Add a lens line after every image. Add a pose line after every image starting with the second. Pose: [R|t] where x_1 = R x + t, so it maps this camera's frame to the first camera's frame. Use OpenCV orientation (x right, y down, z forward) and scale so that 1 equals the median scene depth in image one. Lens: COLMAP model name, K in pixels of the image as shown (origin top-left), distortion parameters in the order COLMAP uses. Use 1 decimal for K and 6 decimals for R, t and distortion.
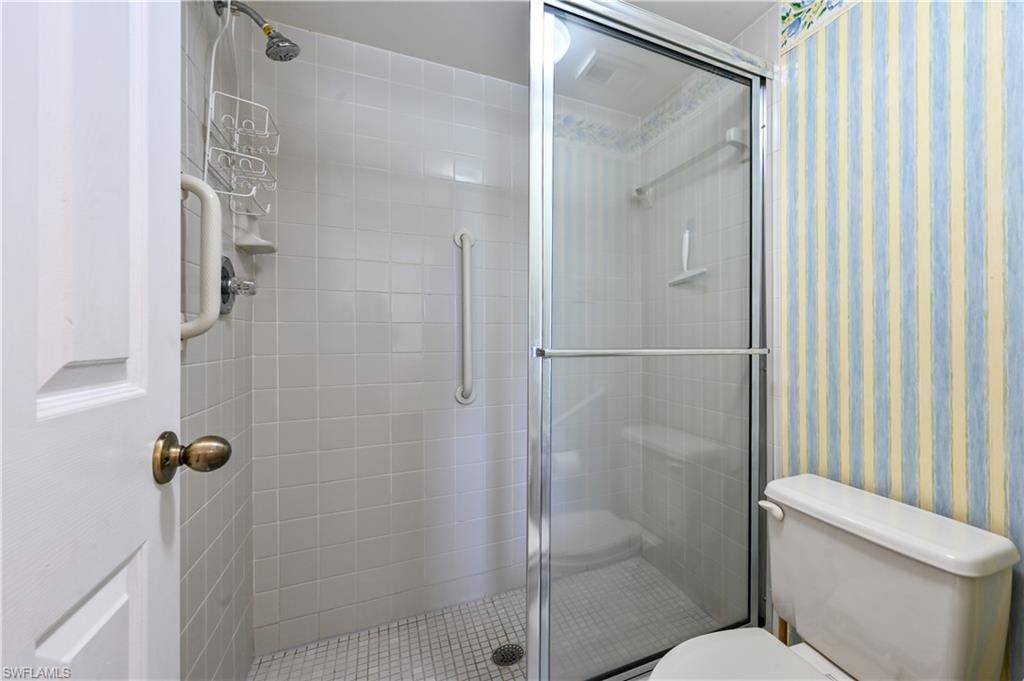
lens RADIAL K [[453.0, 0, 616.7], [0, 453.0, 338.2], [0, 0, 1]] dist [0.001509, 0.000182]
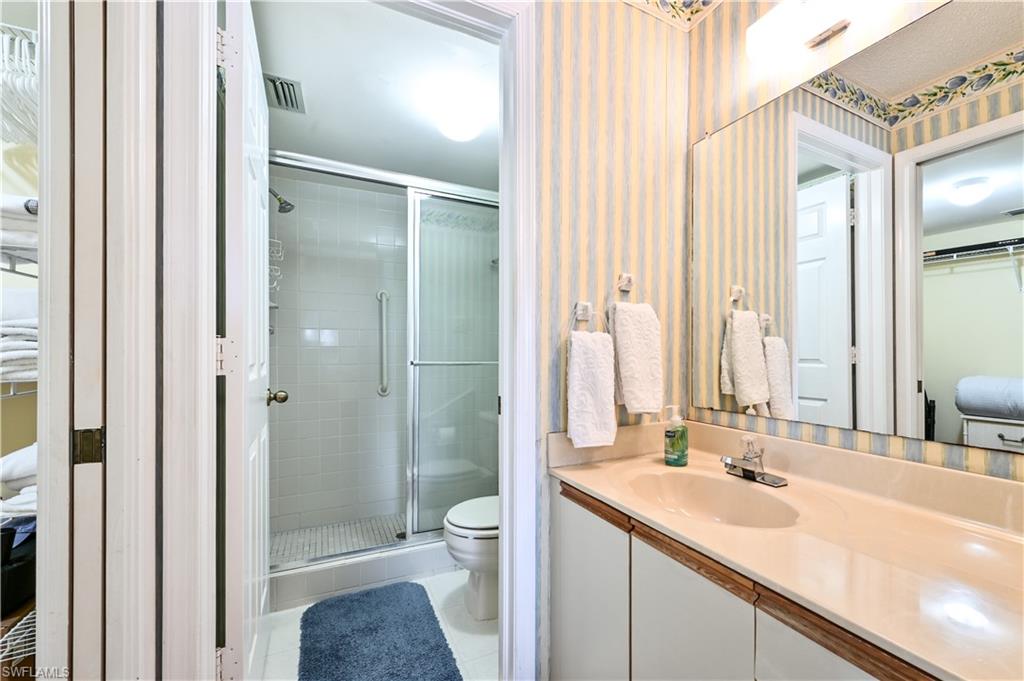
lens RADIAL K [[411.1, 0, 515.9], [0, 411.1, 353.1], [0, 0, 1]] dist [-0.000048, -0.000058]
pose [[0.998899, -0.001455, -0.046901, 0.294777], [0.001354, 0.999997, -0.002190, -0.006482], [0.046904, 0.002124, 0.998897, -0.640017]]
